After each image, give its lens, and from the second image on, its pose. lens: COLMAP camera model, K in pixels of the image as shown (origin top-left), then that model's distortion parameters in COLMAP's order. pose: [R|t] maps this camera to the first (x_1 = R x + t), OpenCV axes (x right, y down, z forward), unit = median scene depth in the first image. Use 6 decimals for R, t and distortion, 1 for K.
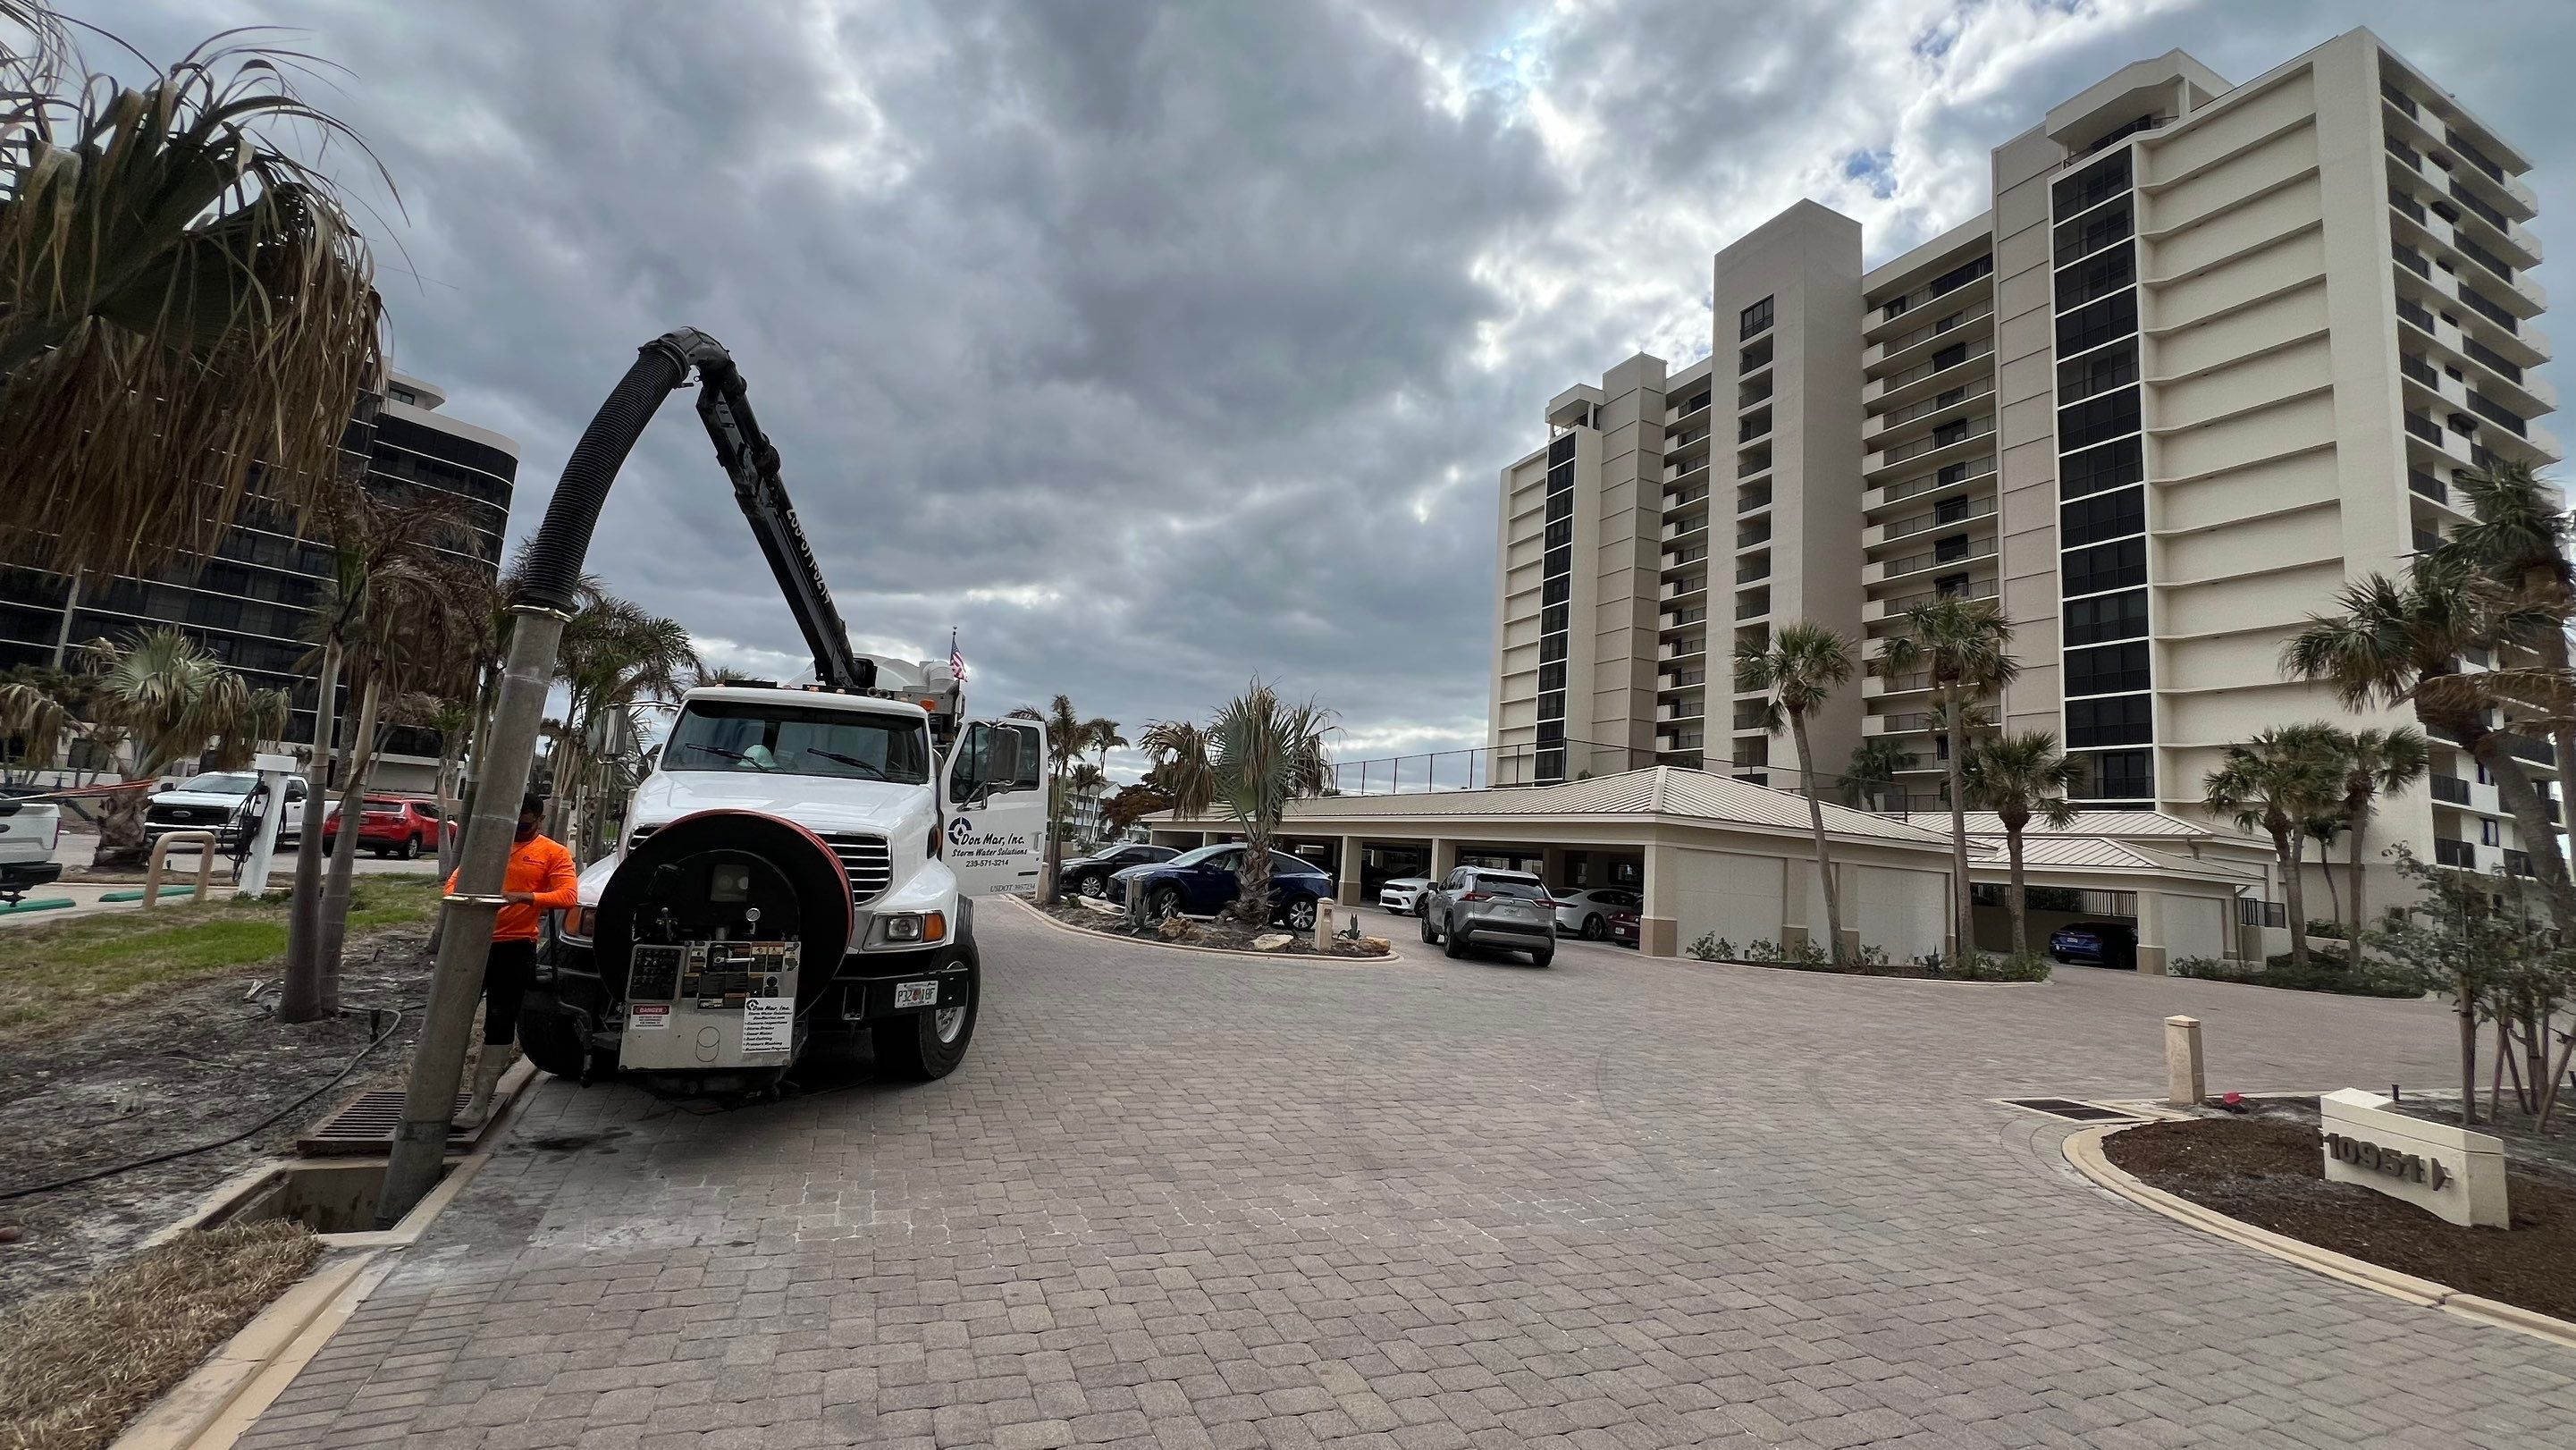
lens RADIAL K [[1032.2, 0, 1285.7], [0, 1032.2, 719.9], [0, 0, 1]] dist [-0.003535, 0.000810]
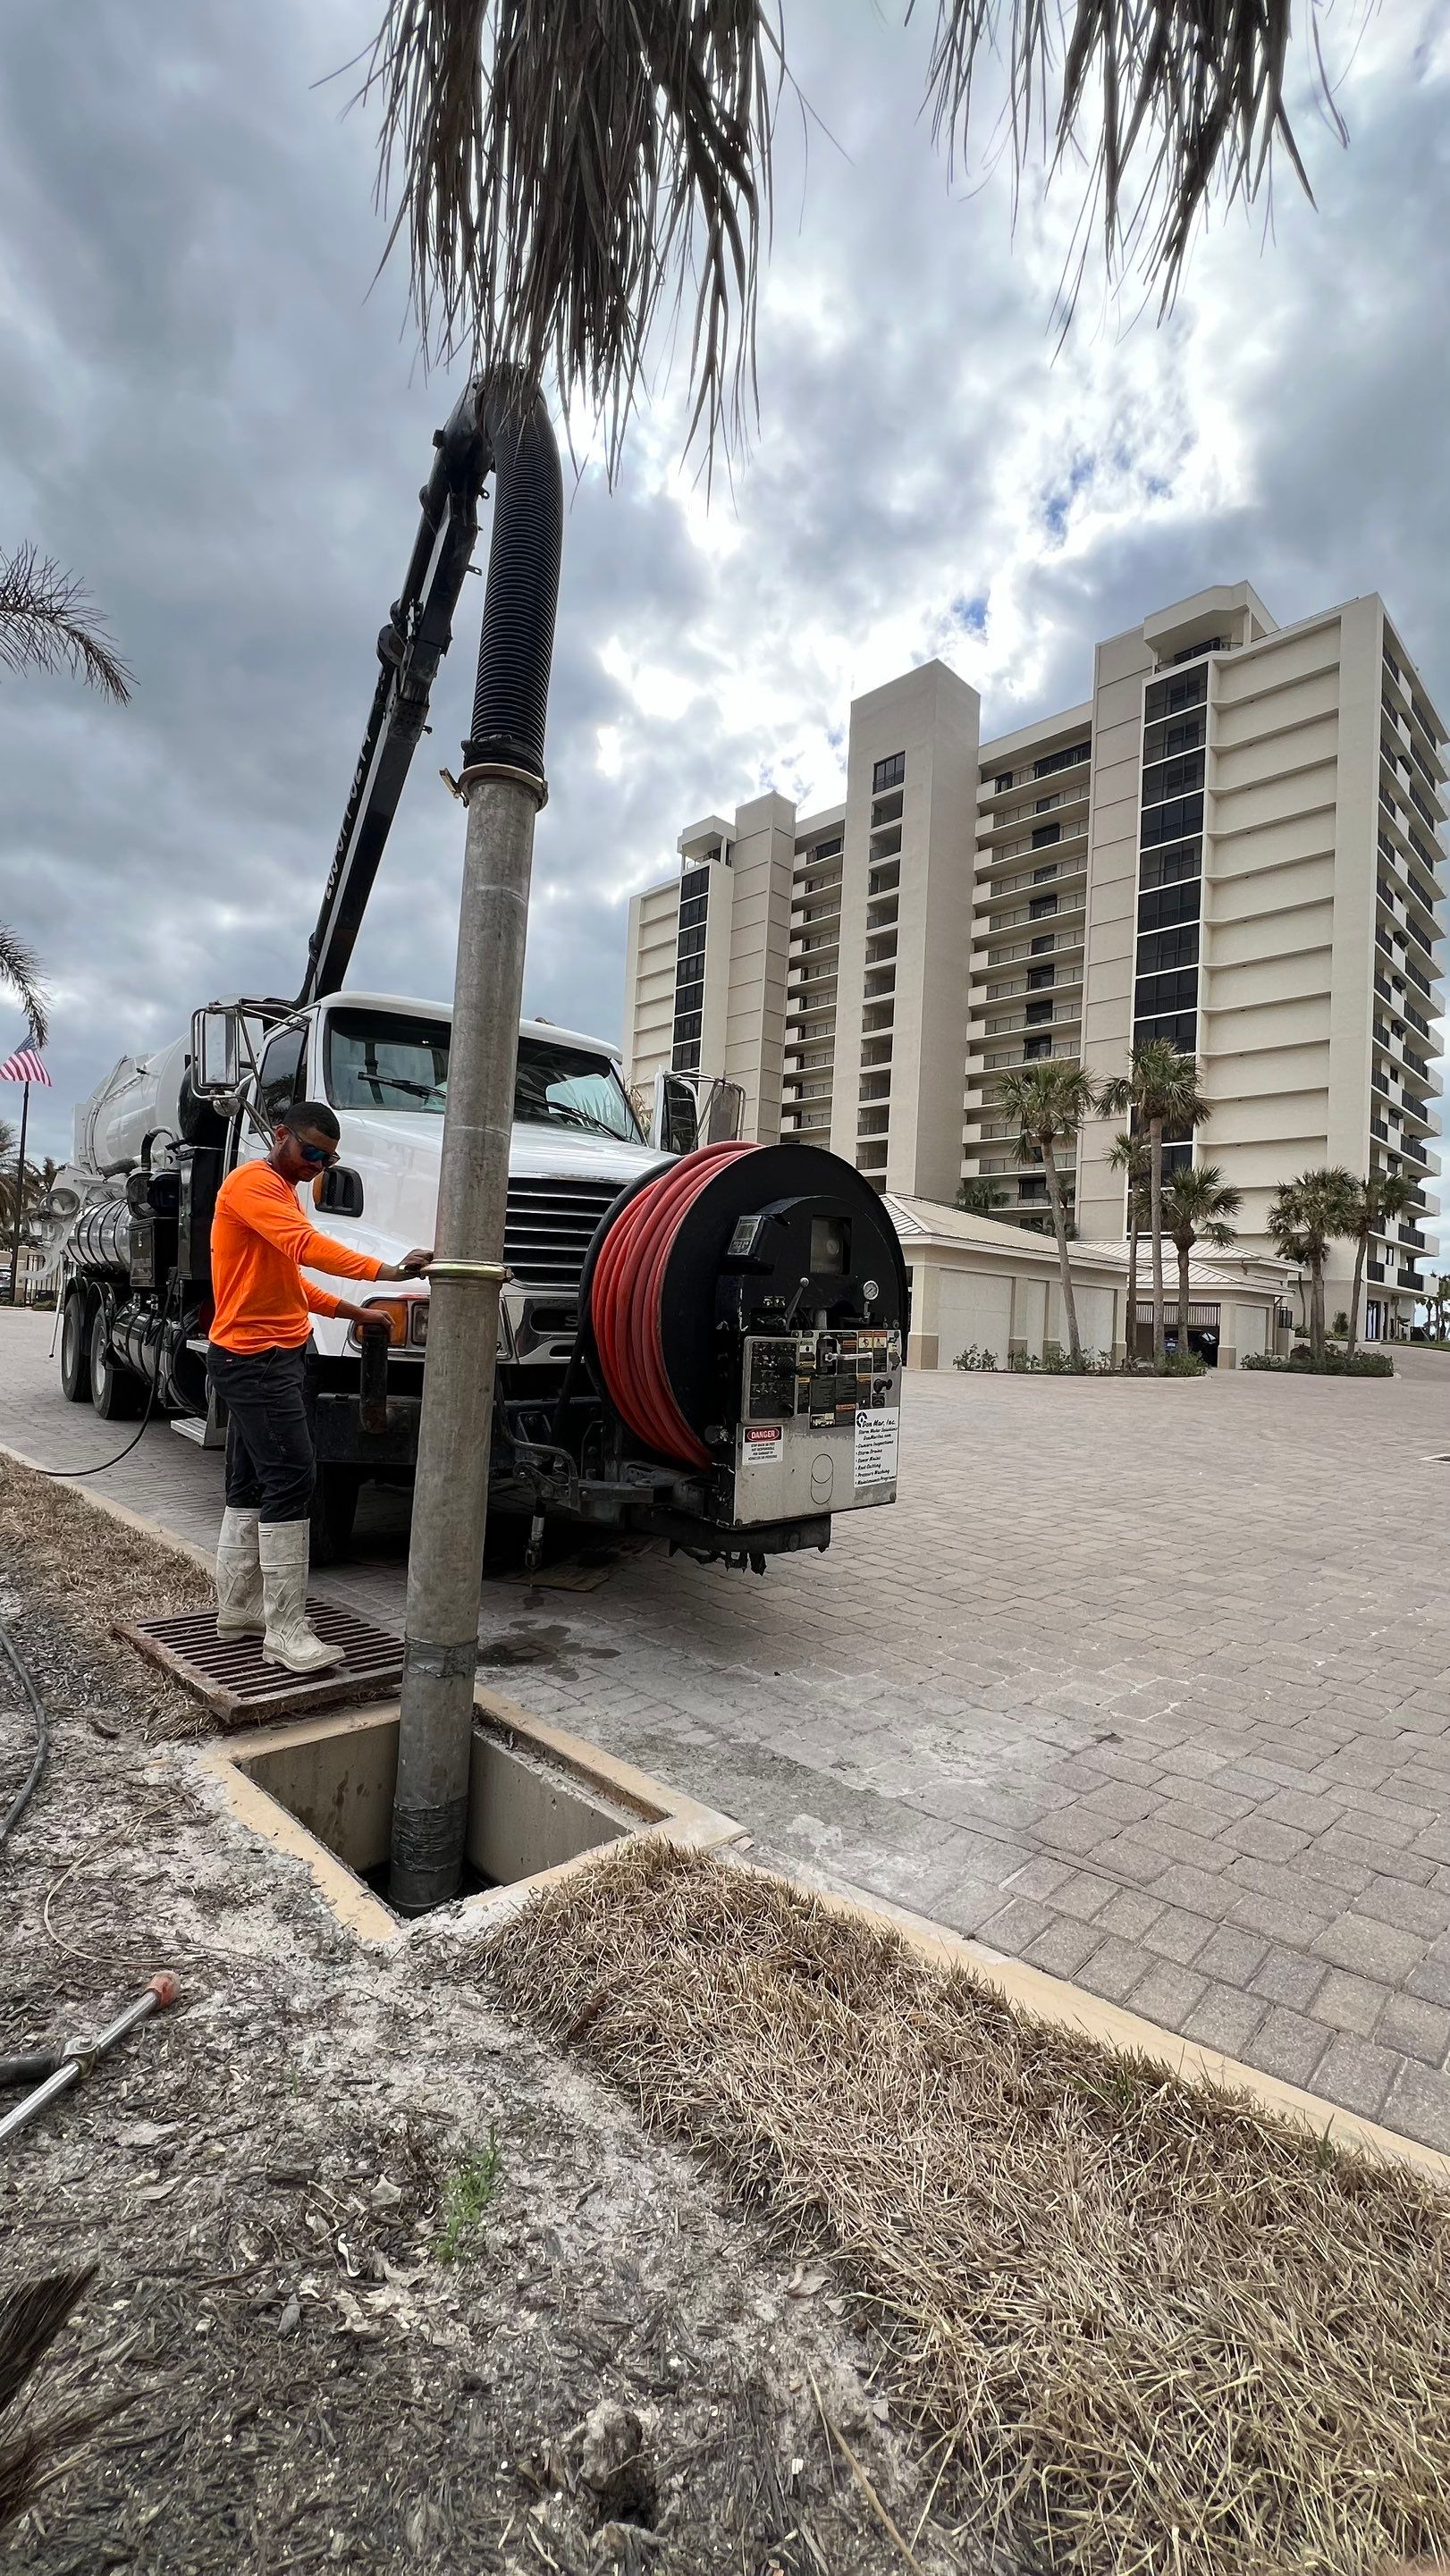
lens RADIAL K [[1032.2, 0, 731.3], [0, 1032.2, 1280.3], [0, 0, 1]] dist [-0.003535, 0.000810]
pose [[0.937681, -0.015031, 0.347171, -0.598038], [-0.025217, 0.993487, 0.111123, 0.077765], [-0.346581, -0.112953, 0.931195, 0.282811]]
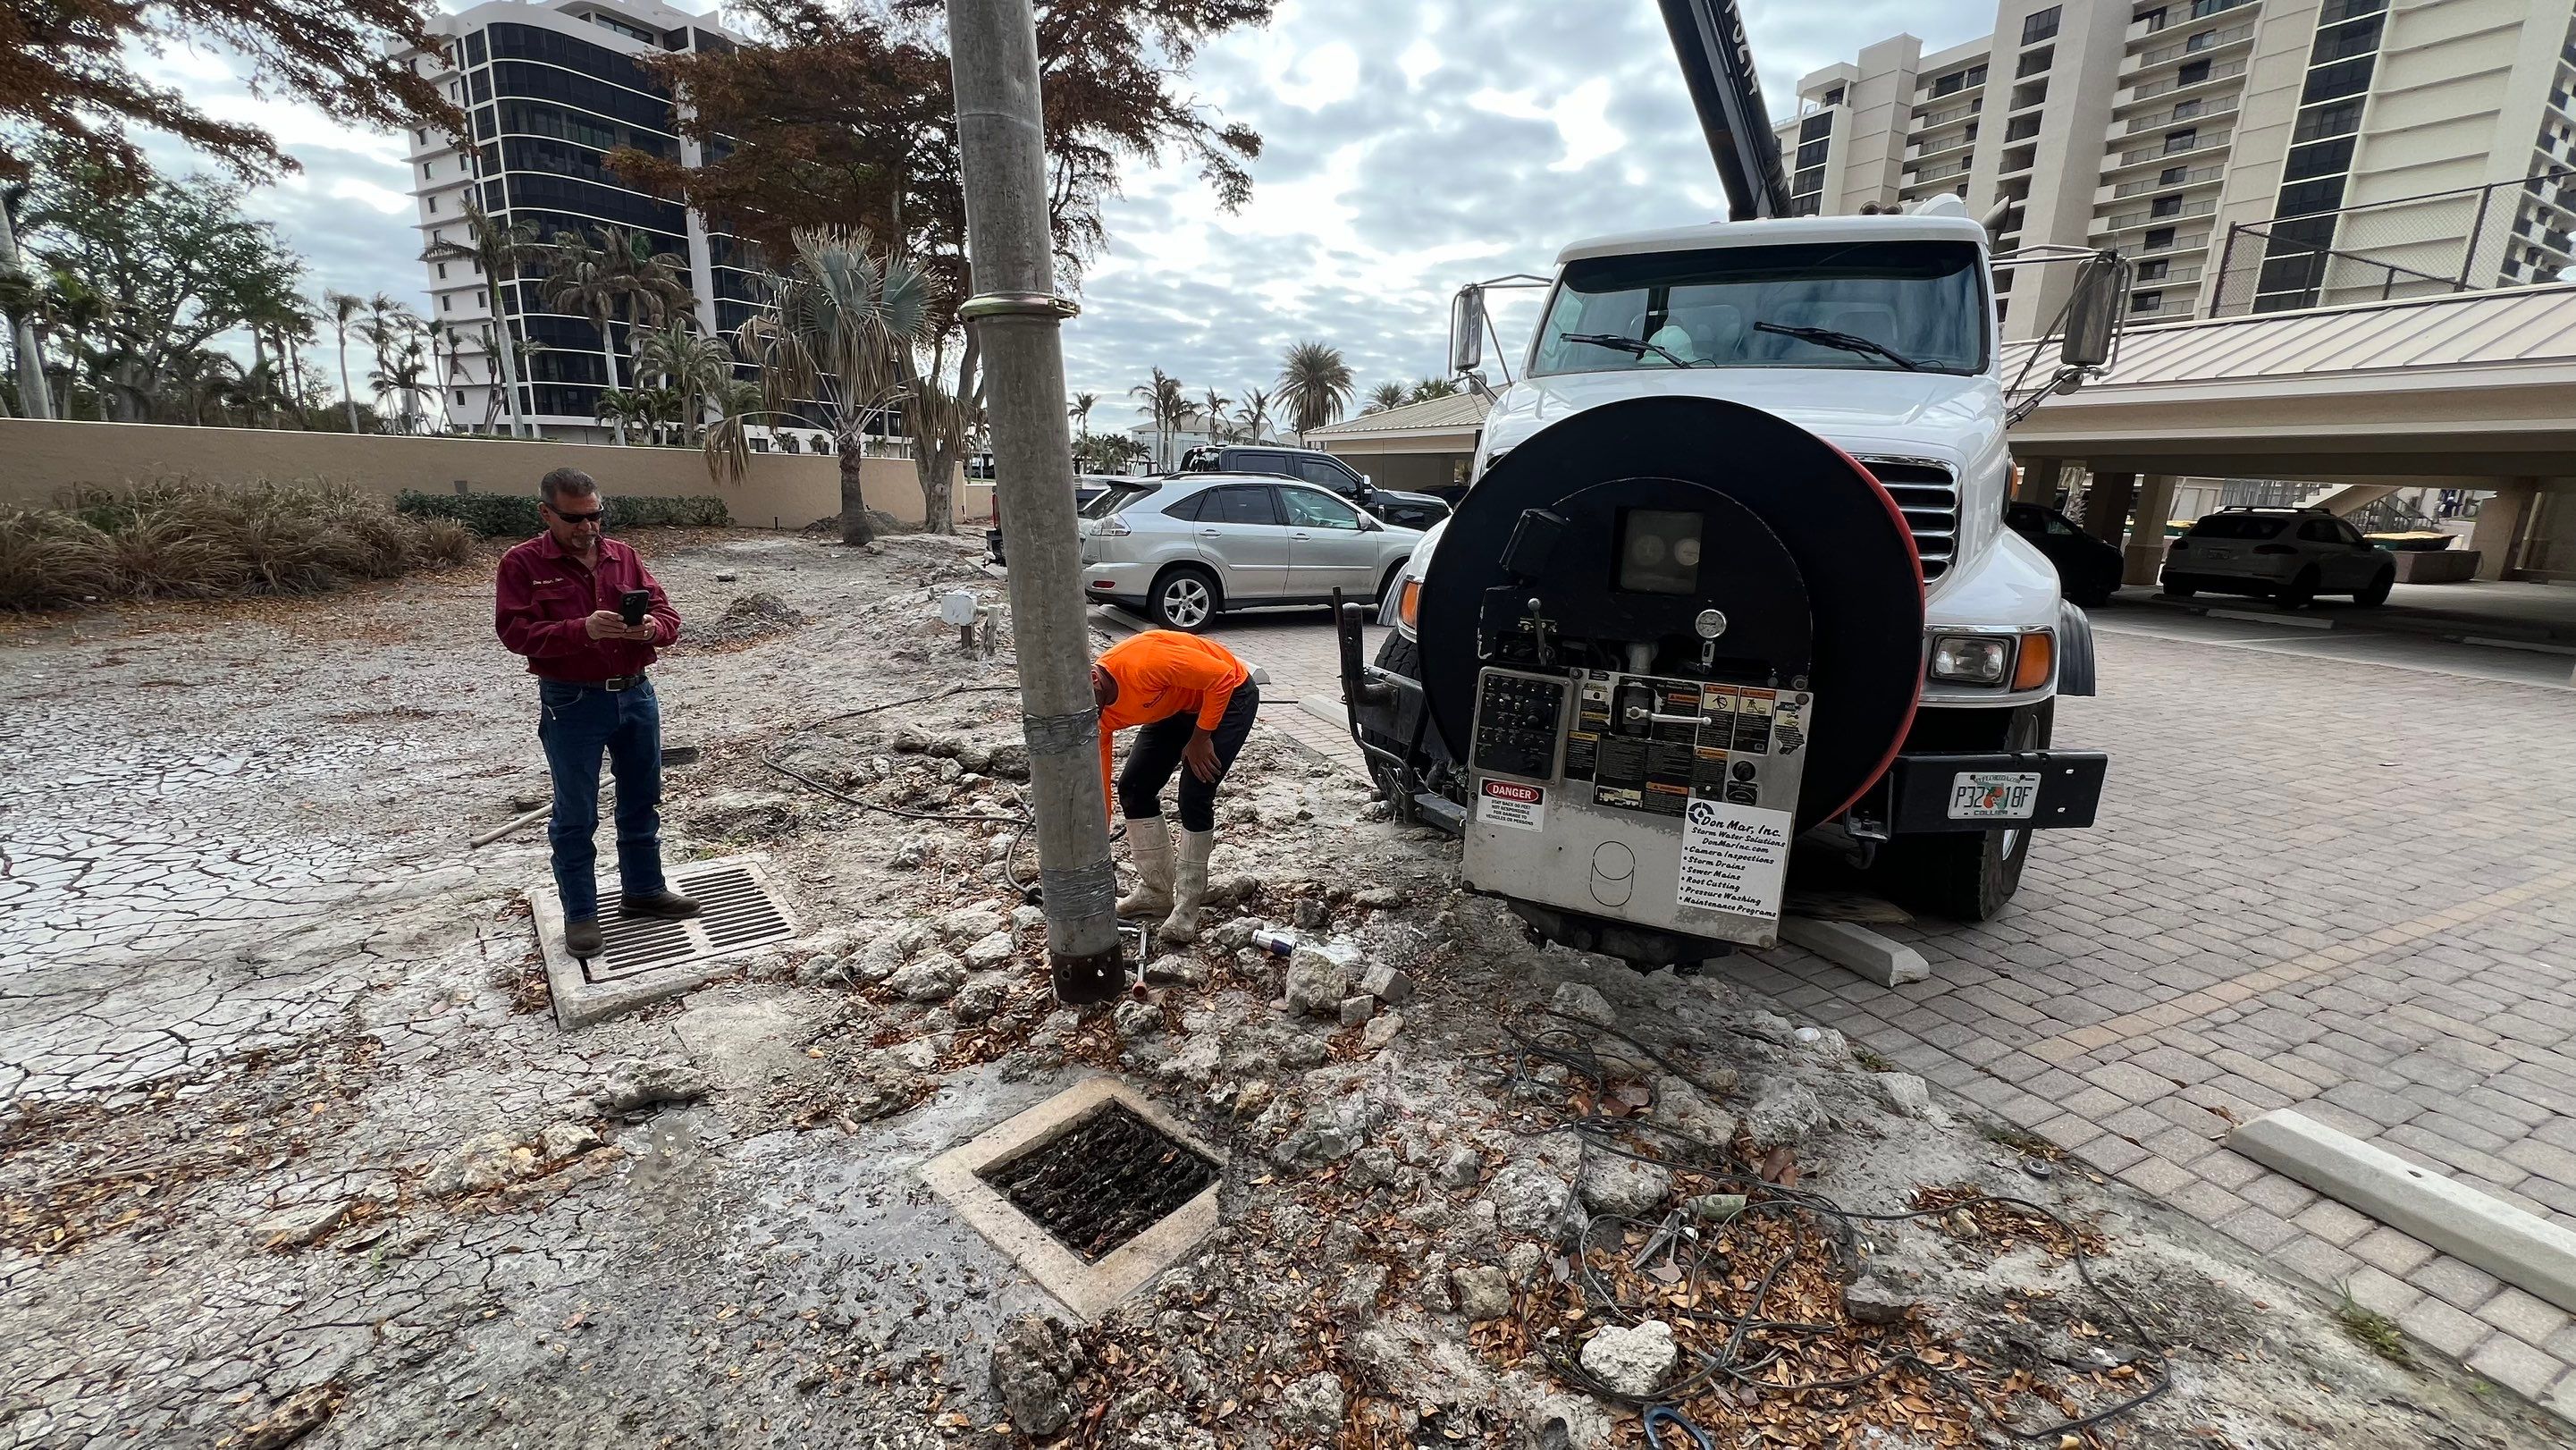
lens RADIAL K [[1008.7, 0, 1265.9], [0, 1008.7, 710.1], [0, 0, 1]] dist [-0.036382, 0.000049]
pose [[0.698684, 0.137615, -0.702071, -0.245049], [0.078877, 0.960527, 0.266772, 0.068042], [0.711069, -0.241766, 0.660250, 0.408374]]
